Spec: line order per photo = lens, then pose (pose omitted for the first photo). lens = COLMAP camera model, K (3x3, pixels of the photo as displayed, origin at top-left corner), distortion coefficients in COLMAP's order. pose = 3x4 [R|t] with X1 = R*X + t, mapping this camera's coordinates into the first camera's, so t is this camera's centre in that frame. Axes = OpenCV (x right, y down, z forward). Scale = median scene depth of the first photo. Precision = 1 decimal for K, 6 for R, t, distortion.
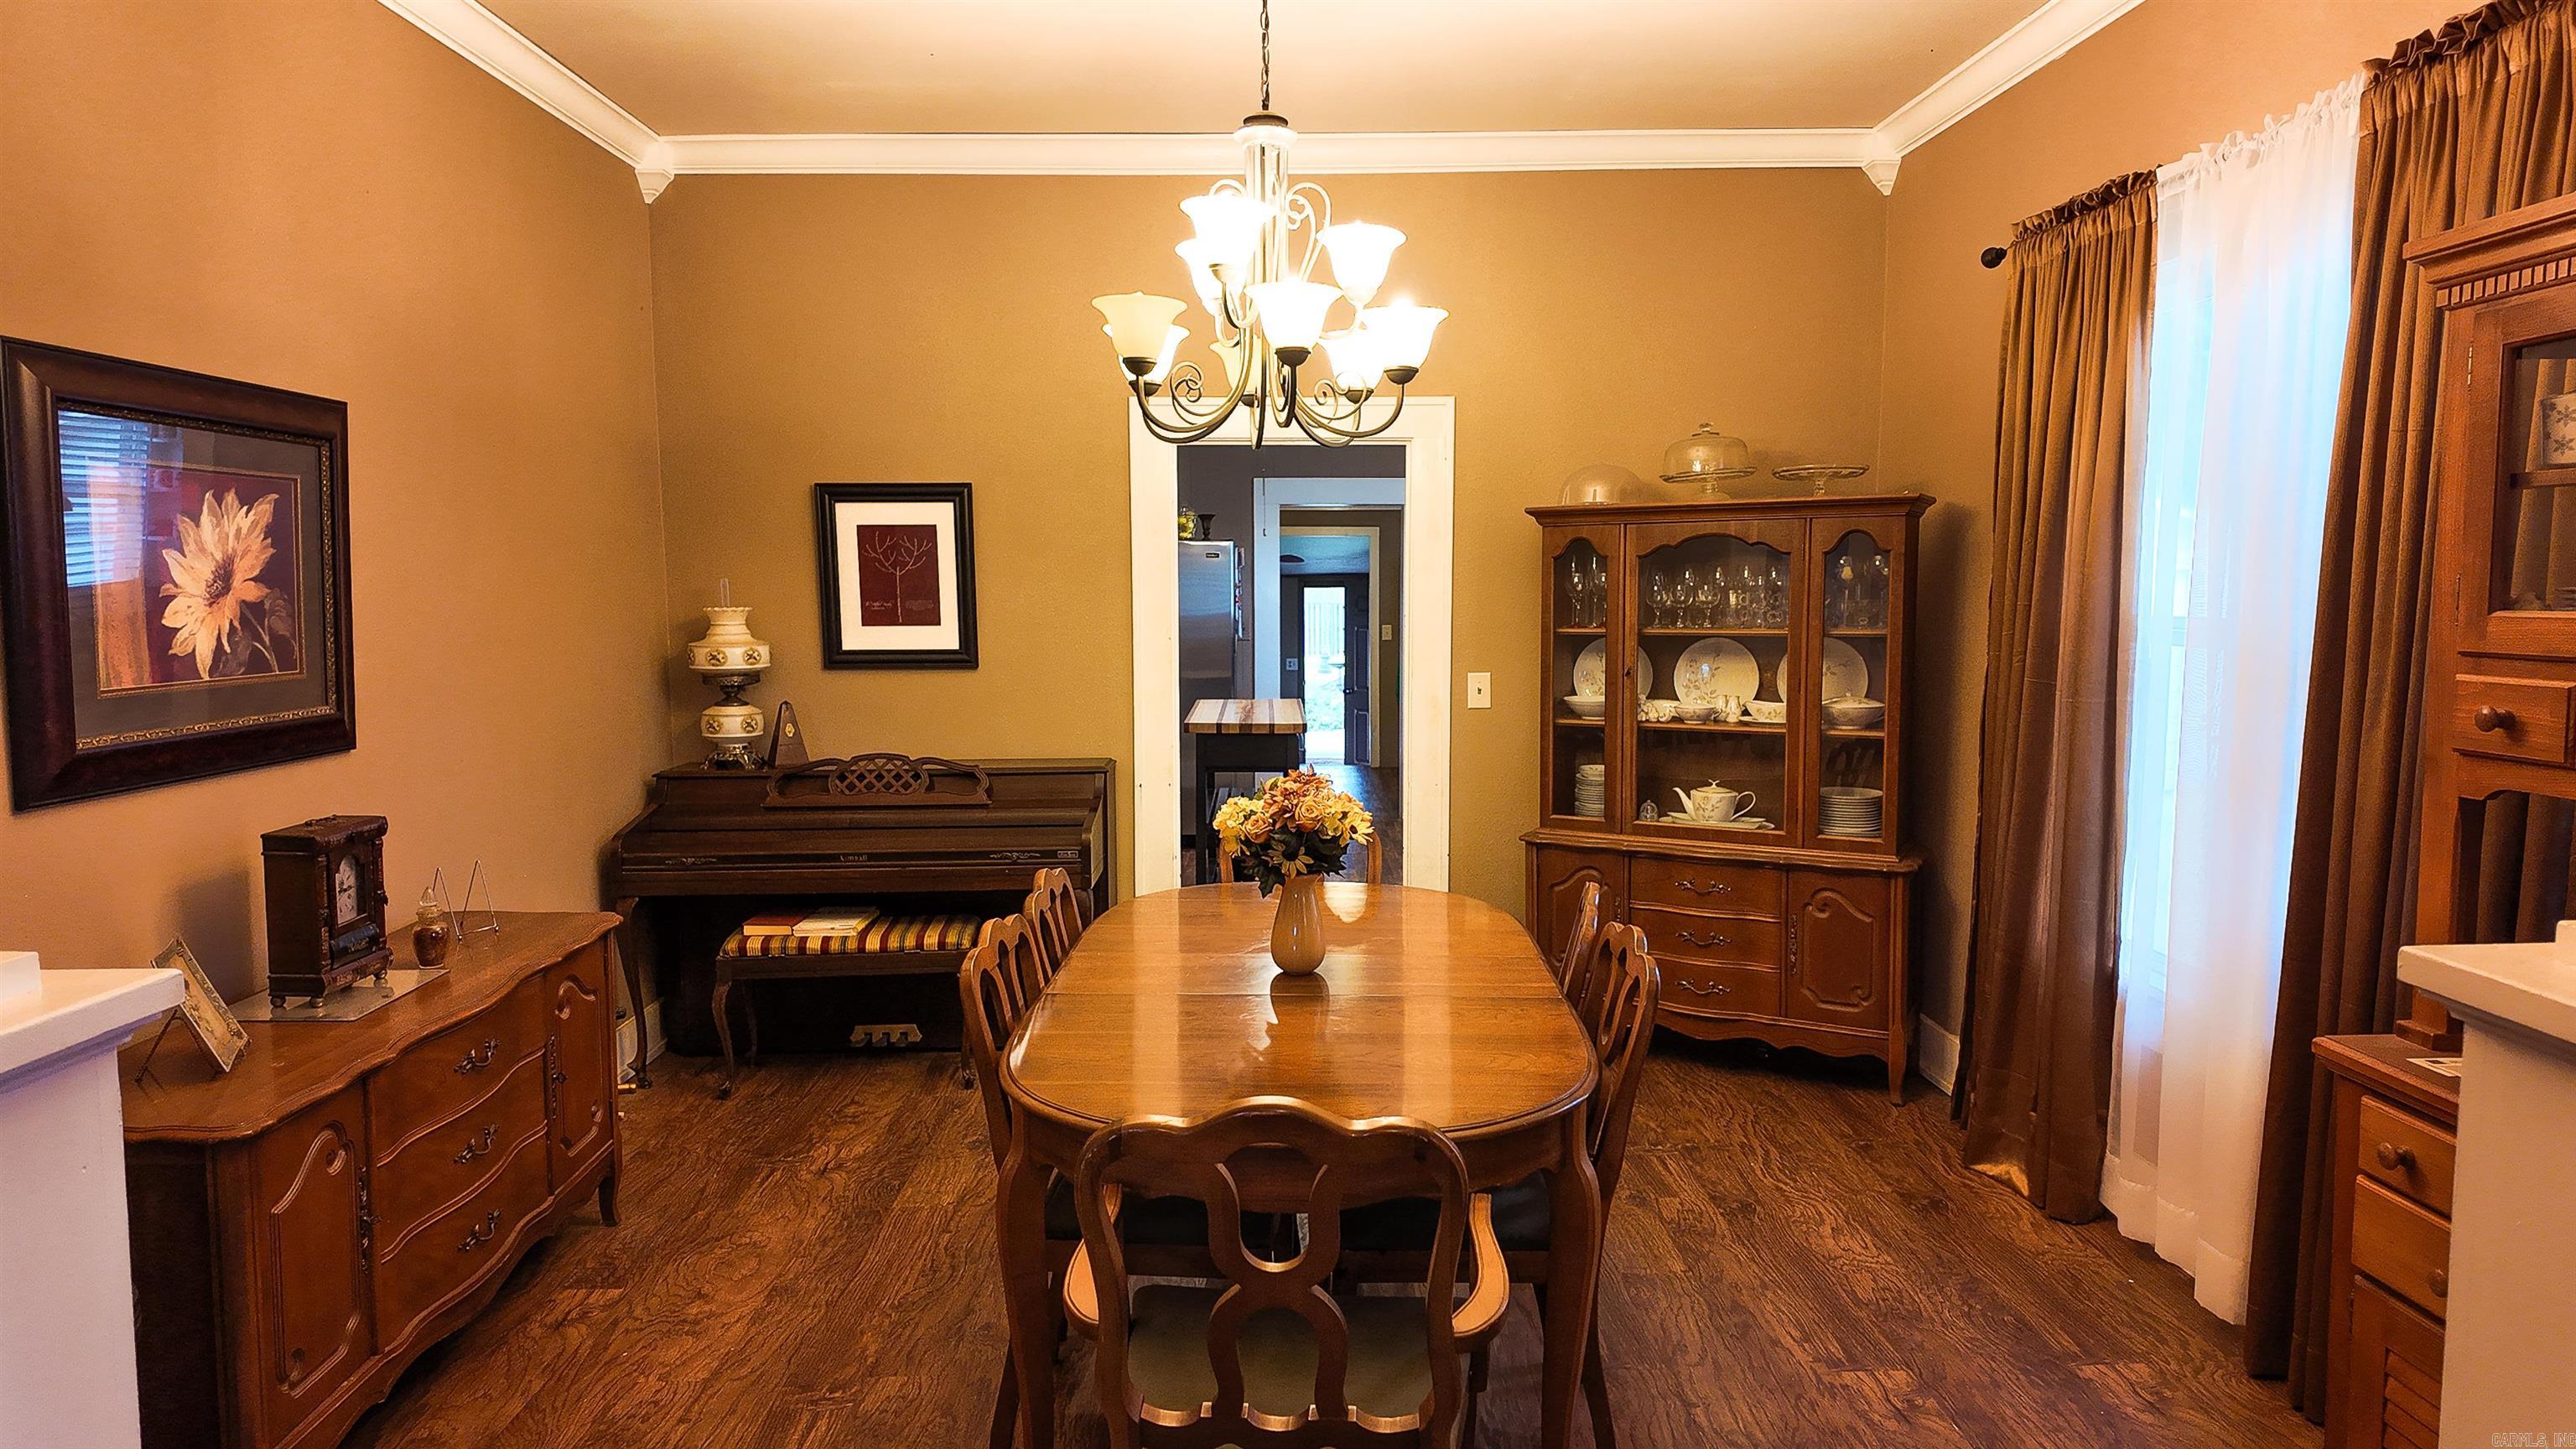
lens RADIAL K [[1523.5, 0, 1294.1], [0, 1523.5, 721.9], [0, 0, 1]] dist [0.042679, -0.027903]
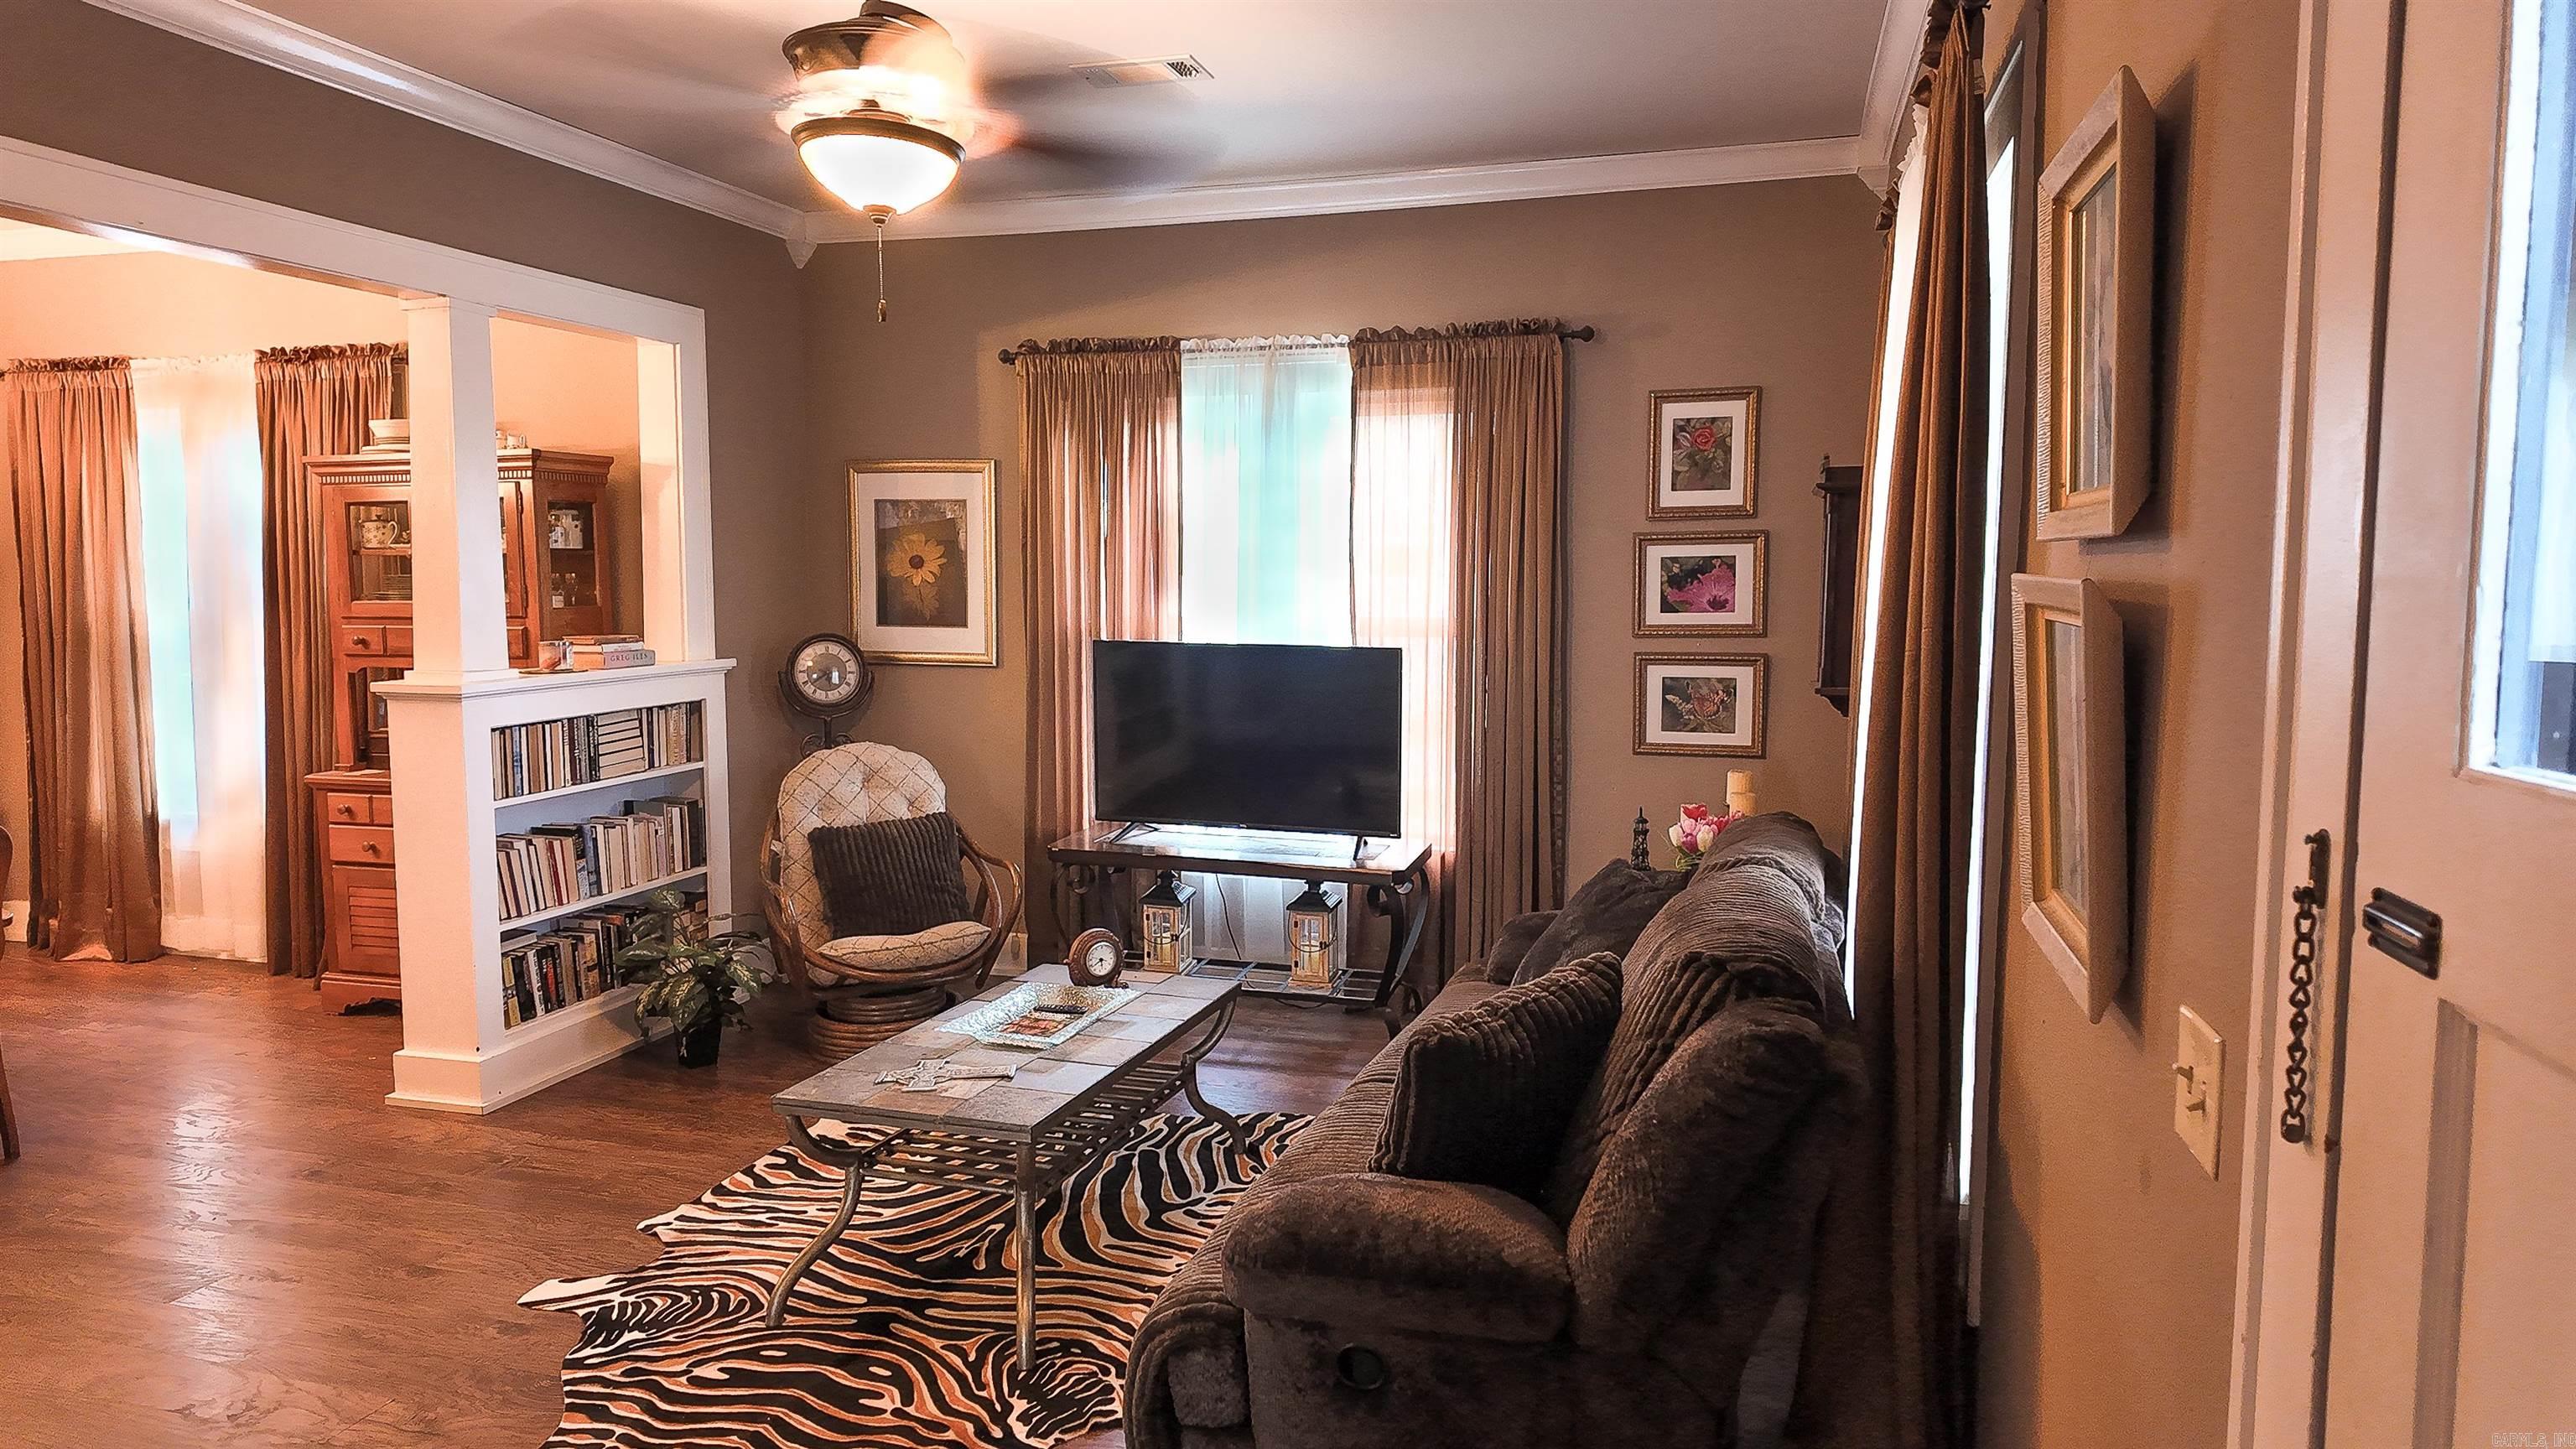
lens RADIAL K [[1523.5, 0, 1243.6], [0, 1523.5, 720.6], [0, 0, 1]] dist [0.042679, -0.027903]
pose [[0.324693, -0.076699, 0.942704, -0.885107], [0.083947, 0.995110, 0.052049, 0.088226], [-0.942087, 0.062237, 0.329544, -0.929968]]
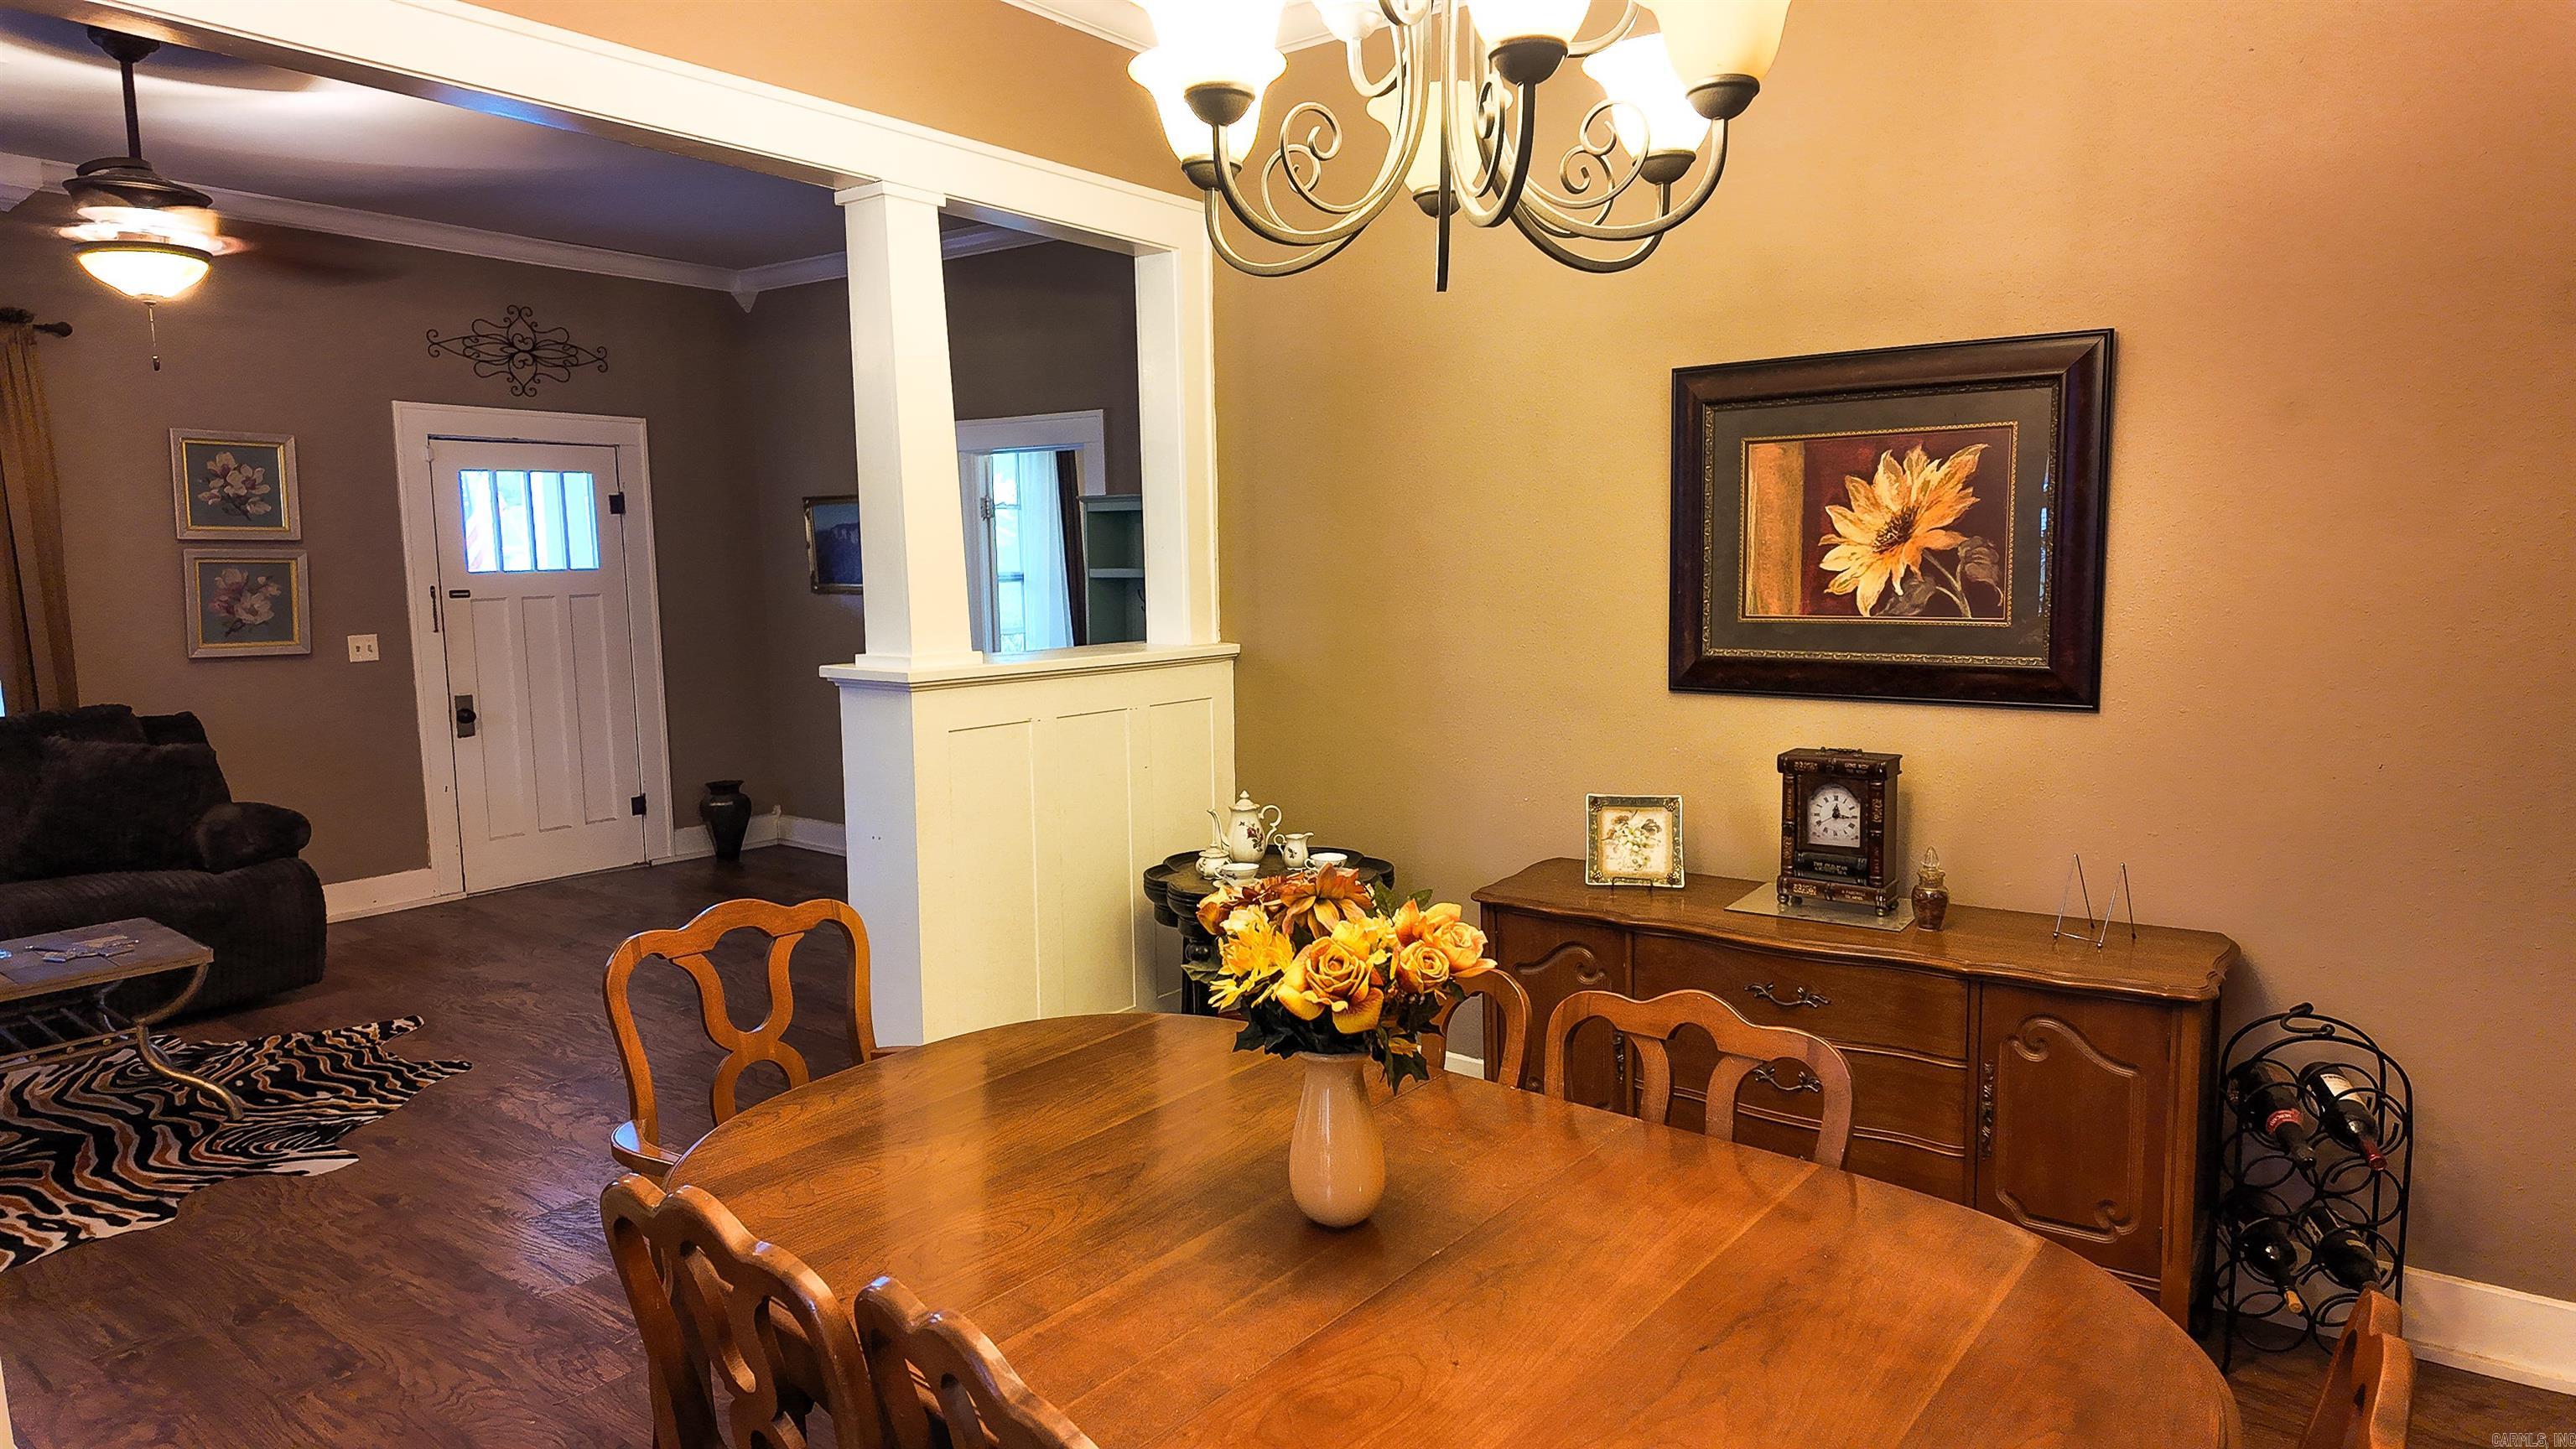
lens RADIAL K [[1523.5, 0, 1272.4], [0, 1523.5, 721.2], [0, 0, 1]] dist [0.042679, -0.027903]
pose [[-0.637916, 0.096723, -0.764008, 0.458428], [-0.055609, 0.983706, 0.170968, -0.119822], [0.768095, 0.151549, -0.622143, 1.359933]]
